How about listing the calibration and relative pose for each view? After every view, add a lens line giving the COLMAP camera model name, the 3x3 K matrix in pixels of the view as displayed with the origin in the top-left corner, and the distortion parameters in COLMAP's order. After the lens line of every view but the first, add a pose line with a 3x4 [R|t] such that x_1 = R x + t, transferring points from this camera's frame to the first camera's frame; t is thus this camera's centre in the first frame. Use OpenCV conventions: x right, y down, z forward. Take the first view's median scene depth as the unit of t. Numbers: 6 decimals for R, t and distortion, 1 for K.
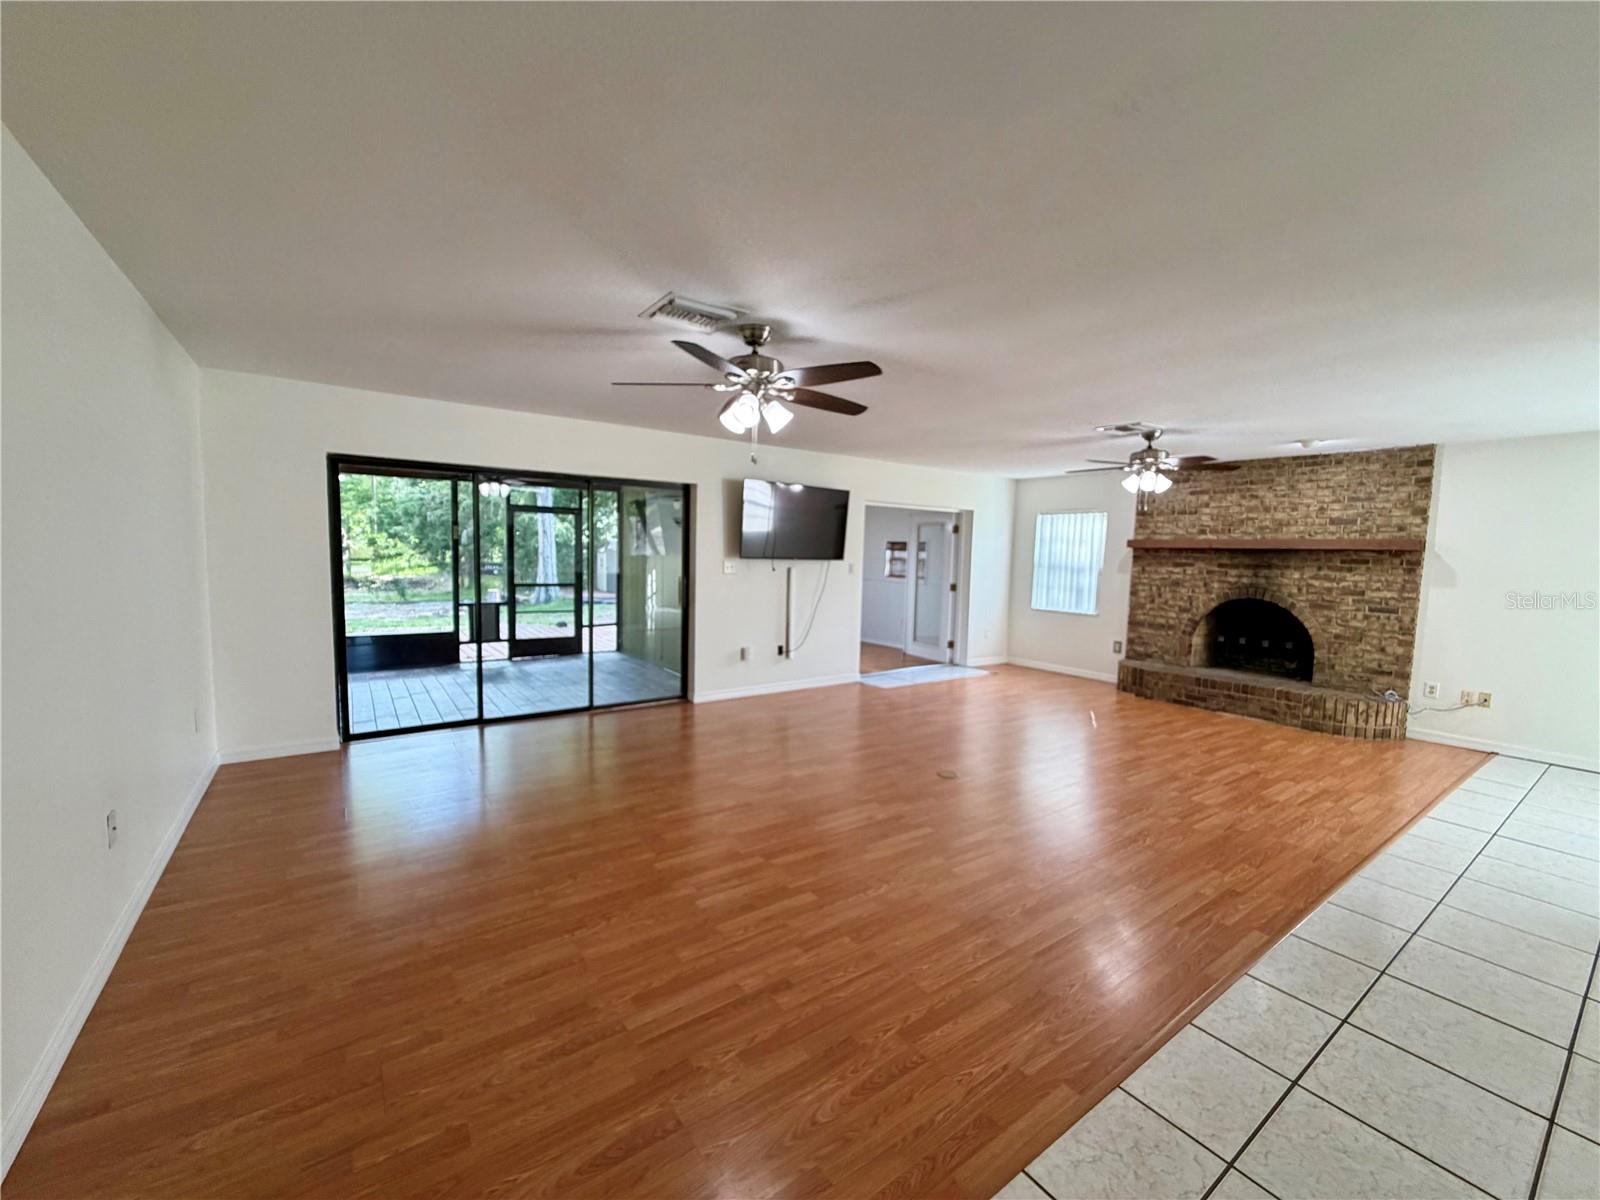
lens RADIAL K [[637.2, 0, 793.7], [0, 637.2, 603.5], [0, 0, 1]] dist [-0.001205, -0.000036]
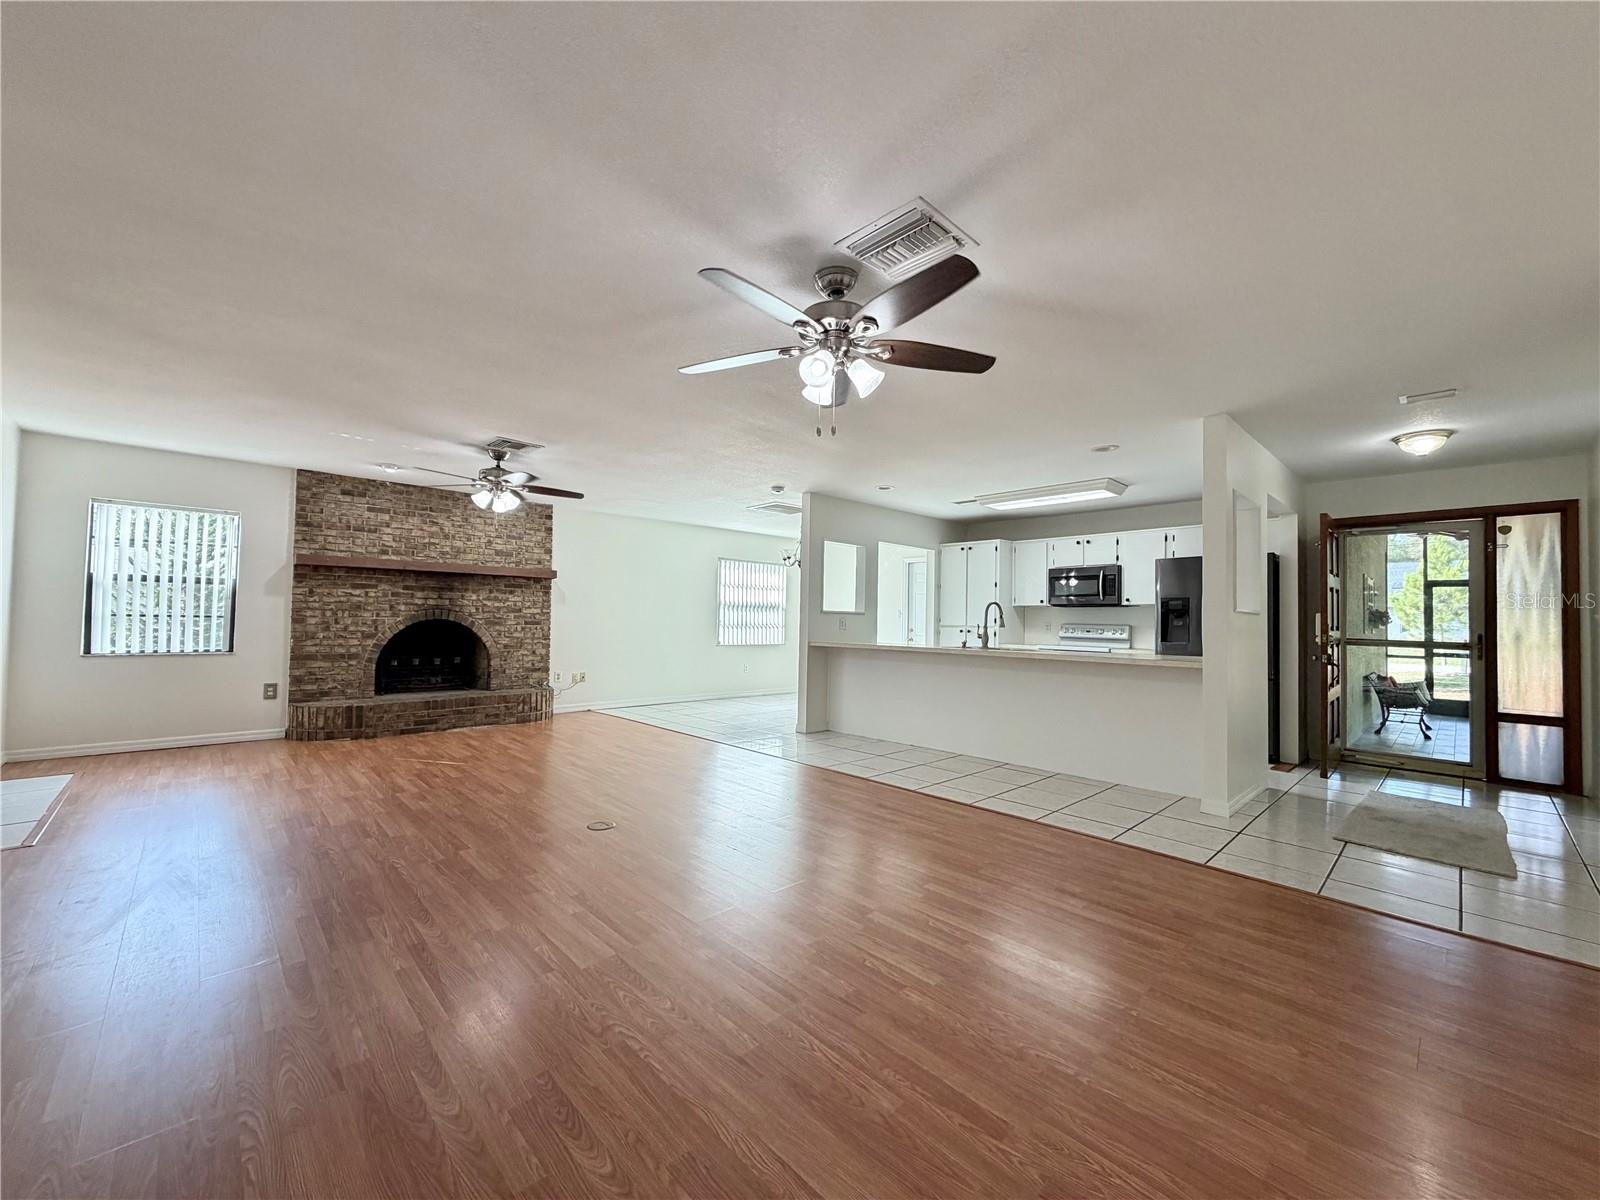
lens RADIAL K [[637.2, 0, 793.7], [0, 637.2, 603.5], [0, 0, 1]] dist [-0.001205, -0.000036]
pose [[-0.142287, -0.003696, 0.989818, -0.407903], [0.058731, 0.998200, 0.012169, -0.012026], [-0.988081, 0.059864, -0.141814, 0.563035]]
